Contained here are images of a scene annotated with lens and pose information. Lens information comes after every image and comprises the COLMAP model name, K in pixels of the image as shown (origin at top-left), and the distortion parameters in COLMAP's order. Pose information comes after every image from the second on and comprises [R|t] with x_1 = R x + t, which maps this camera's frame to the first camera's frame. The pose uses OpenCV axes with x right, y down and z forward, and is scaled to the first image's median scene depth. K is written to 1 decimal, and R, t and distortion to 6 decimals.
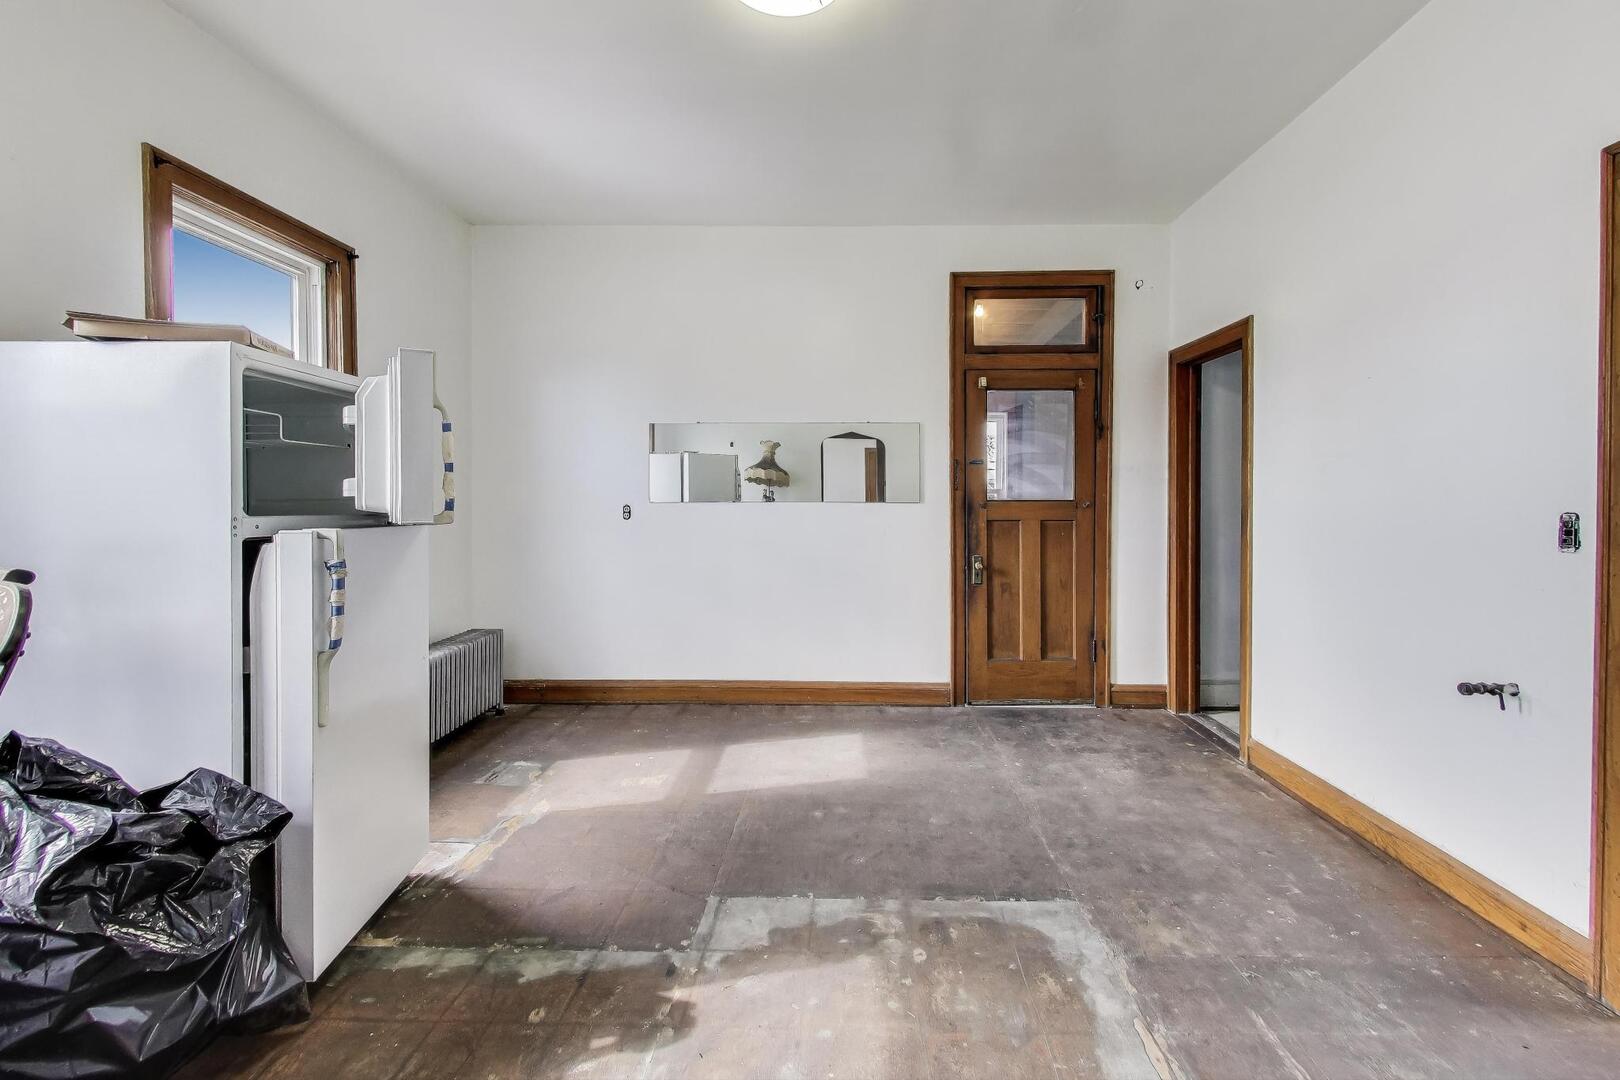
lens RADIAL K [[769.9, 0, 814.8], [0, 769.9, 506.4], [0, 0, 1]] dist [-0.001191, -0.000222]
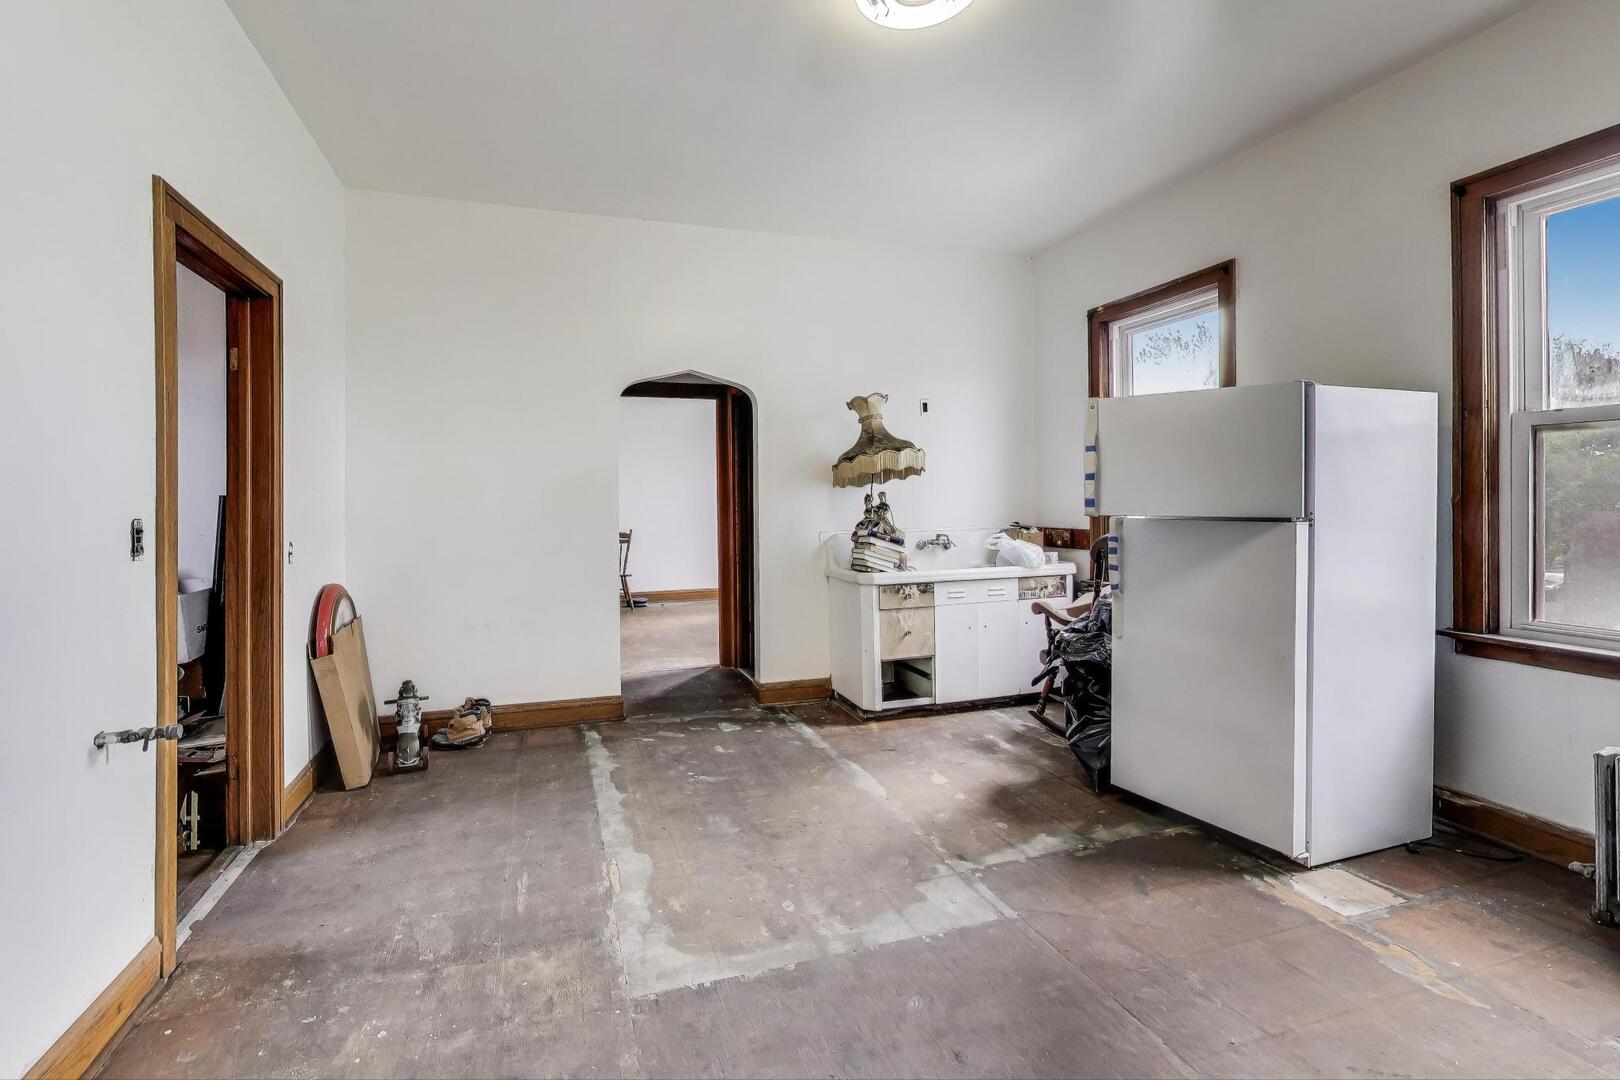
lens RADIAL K [[769.9, 0, 814.8], [0, 769.9, 506.4], [0, 0, 1]] dist [-0.001191, -0.000222]
pose [[-0.926420, 0.009297, -0.376377, 0.497249], [0.004305, 0.999891, 0.014102, -0.015902], [0.376467, 0.011444, -0.926359, 1.966563]]
